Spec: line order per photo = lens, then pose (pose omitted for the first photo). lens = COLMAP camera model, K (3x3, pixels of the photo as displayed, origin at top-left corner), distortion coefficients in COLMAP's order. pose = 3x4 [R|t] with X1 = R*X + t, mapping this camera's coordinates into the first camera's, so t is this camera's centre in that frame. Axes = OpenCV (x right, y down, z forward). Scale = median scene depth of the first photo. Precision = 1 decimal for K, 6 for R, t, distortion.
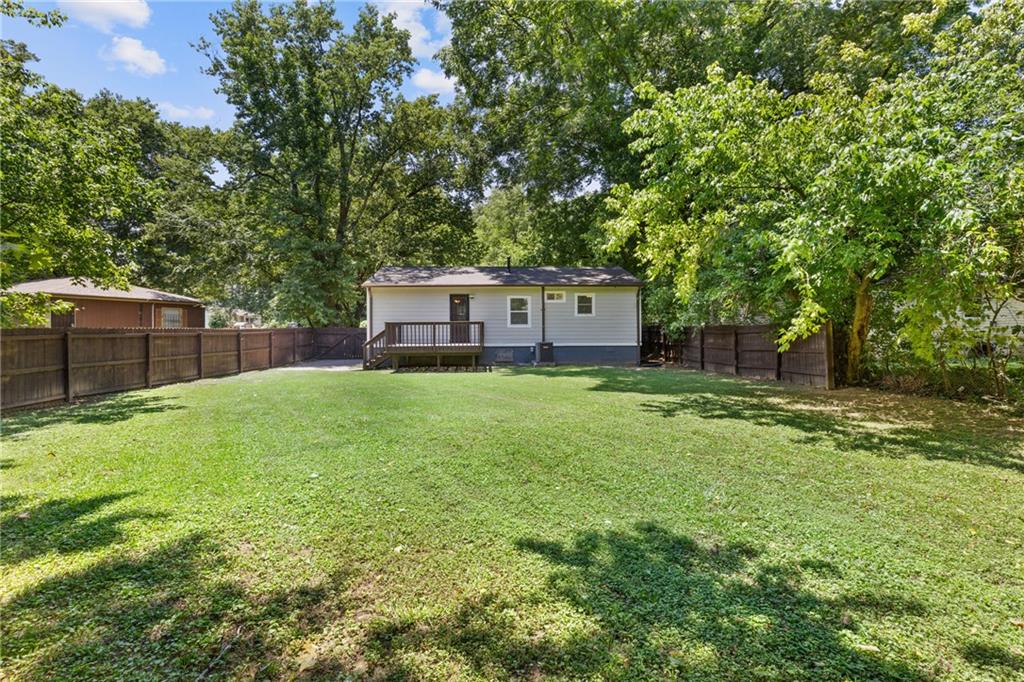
lens RADIAL K [[463.7, 0, 504.9], [0, 463.7, 327.6], [0, 0, 1]] dist [0.000878, 0.000072]
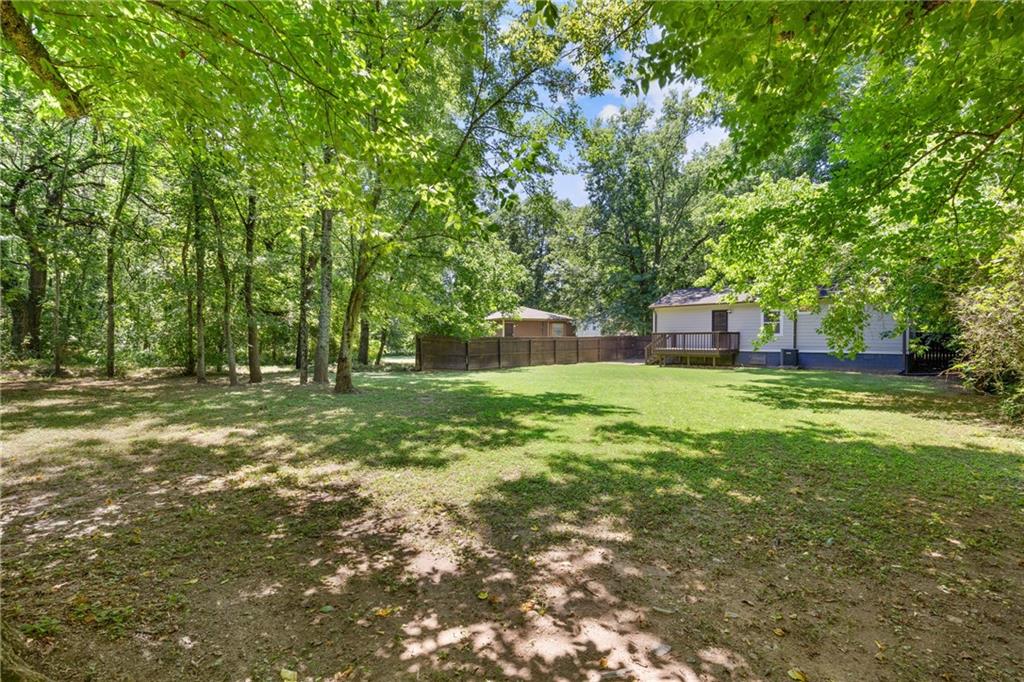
lens RADIAL K [[463.7, 0, 504.9], [0, 463.7, 327.6], [0, 0, 1]] dist [0.000878, 0.000072]
pose [[0.685409, -0.011956, -0.728060, 0.431312], [0.003326, 0.999906, -0.013288, -0.008737], [0.728150, 0.006686, 0.685385, -0.318780]]
